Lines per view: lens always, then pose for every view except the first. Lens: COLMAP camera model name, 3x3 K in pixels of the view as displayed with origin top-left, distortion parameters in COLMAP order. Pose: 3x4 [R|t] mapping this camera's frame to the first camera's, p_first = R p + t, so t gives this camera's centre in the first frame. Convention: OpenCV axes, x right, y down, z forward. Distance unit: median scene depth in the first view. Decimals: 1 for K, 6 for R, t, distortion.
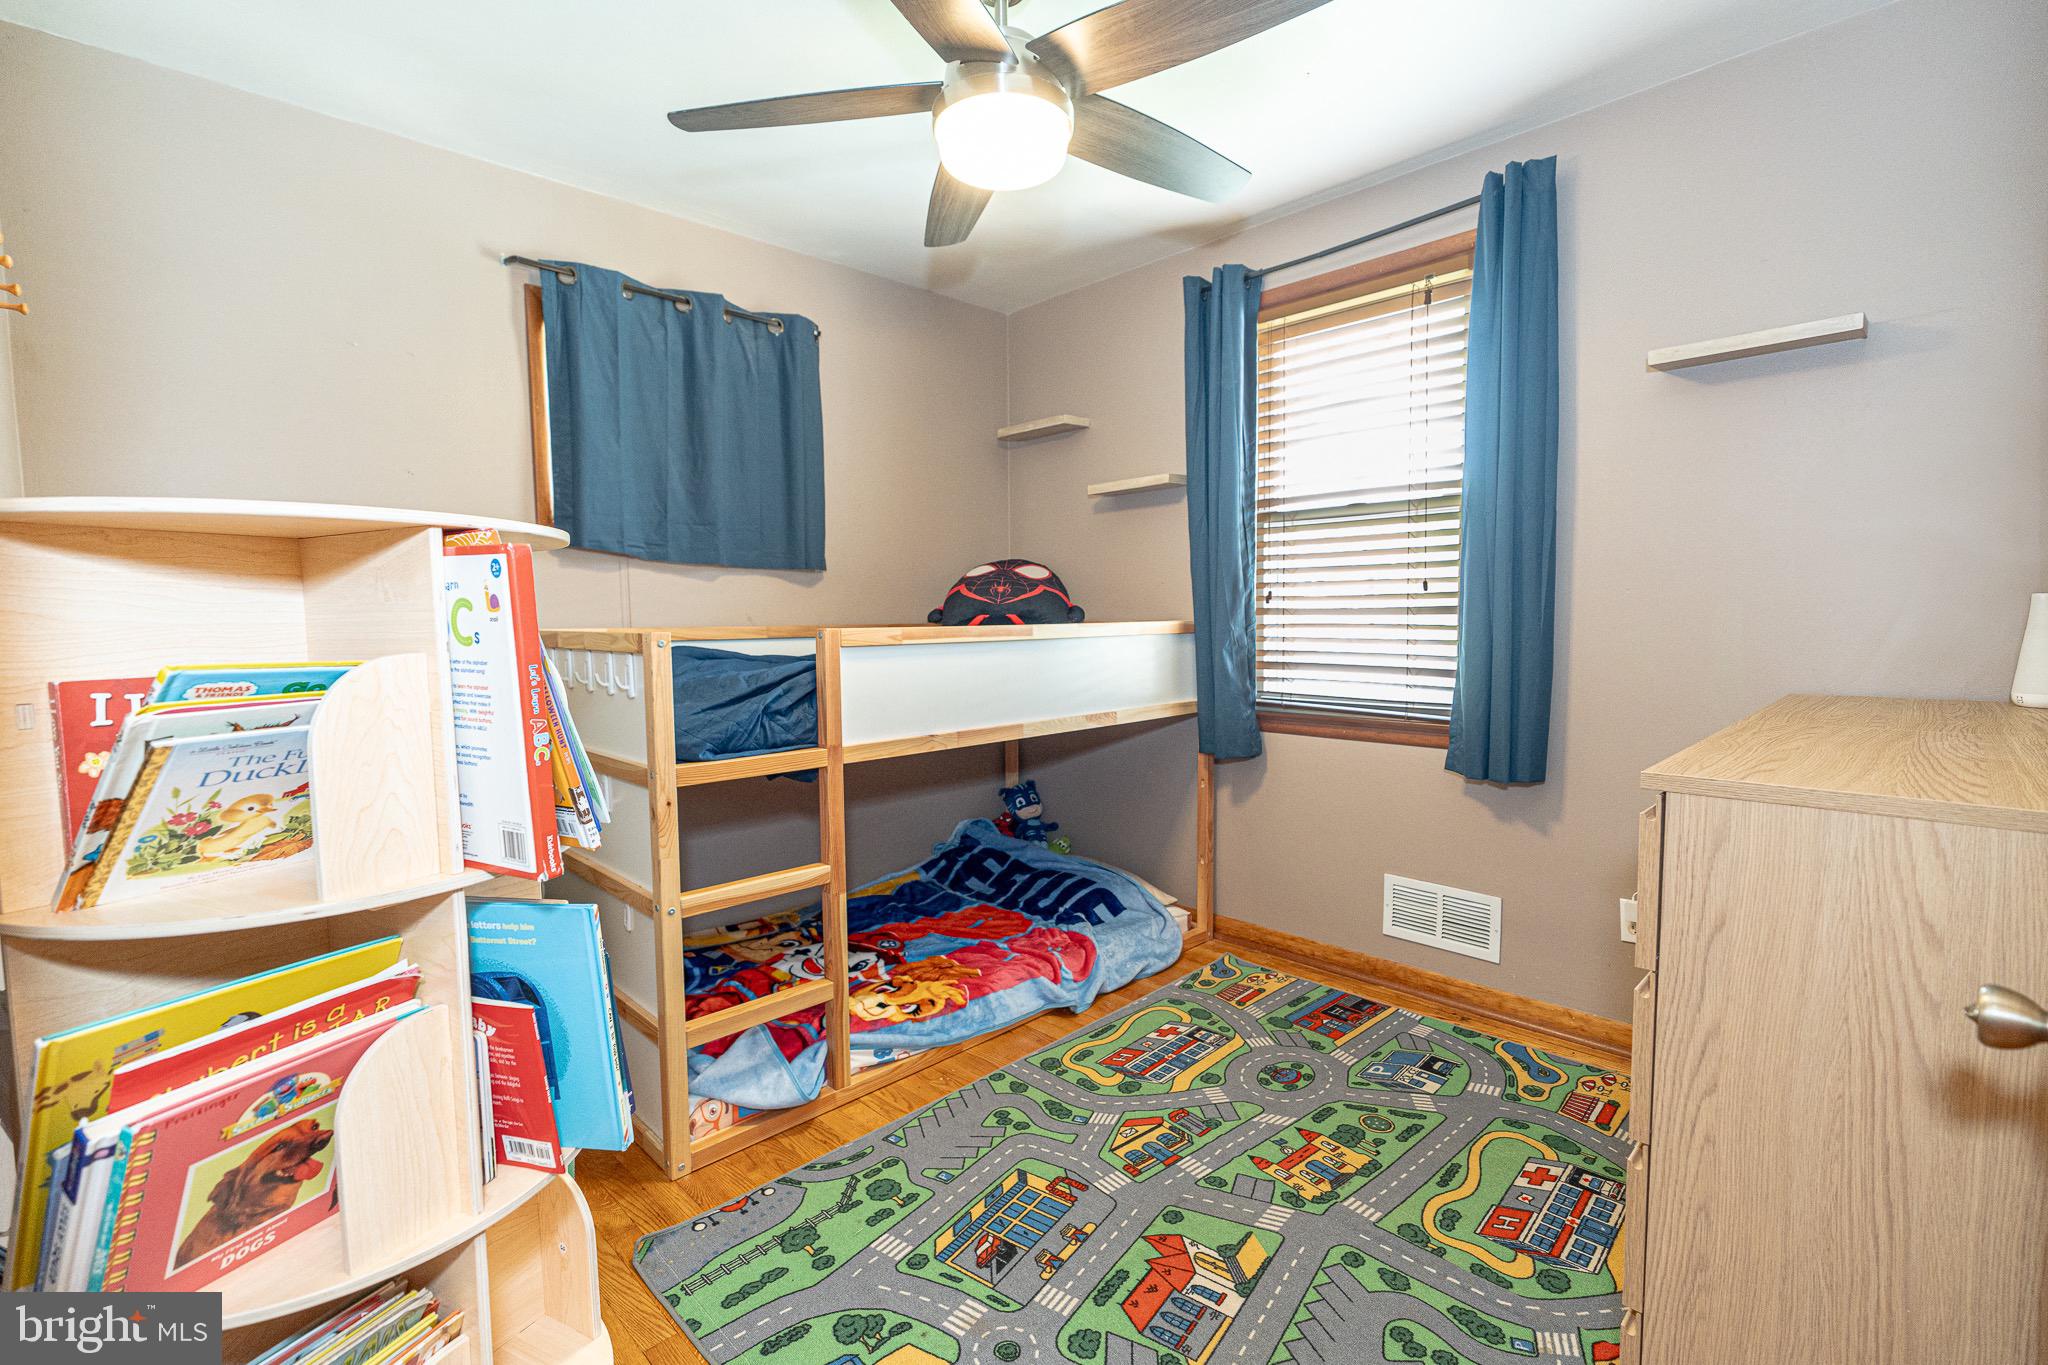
lens RADIAL K [[922.1, 0, 1032.2], [0, 922.1, 680.0], [0, 0, 1]] dist [-0.008649, 0.003712]
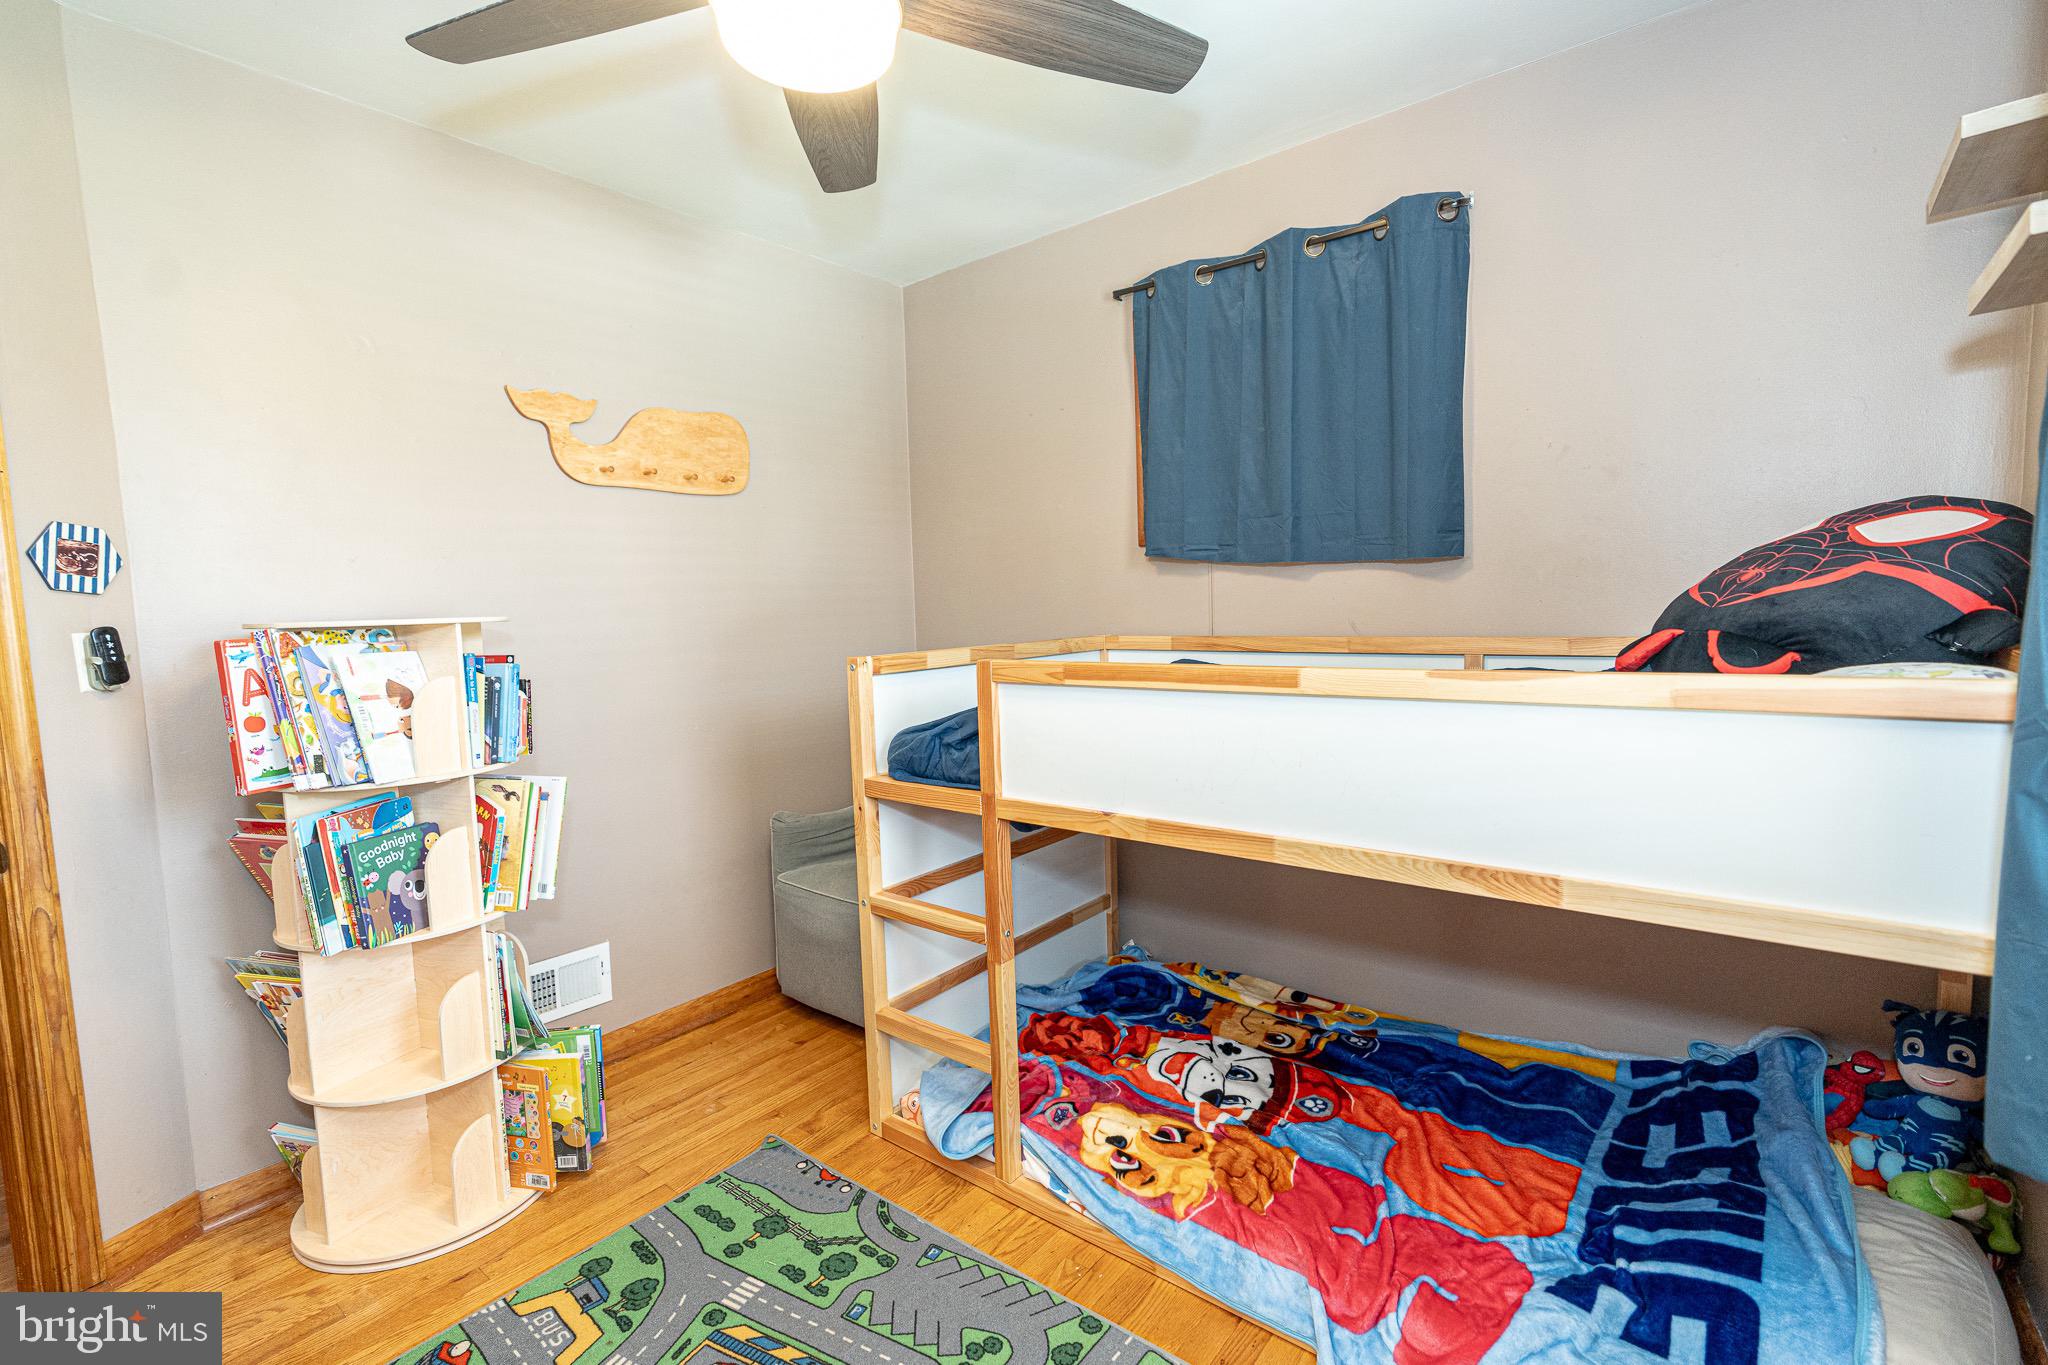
lens RADIAL K [[922.1, 0, 1032.2], [0, 922.1, 680.0], [0, 0, 1]] dist [-0.008649, 0.003712]
pose [[0.110923, 0.091889, -0.989572, 0.521038], [-0.041357, 0.995281, 0.087784, -0.092760], [0.992968, 0.031189, 0.114200, 0.762304]]
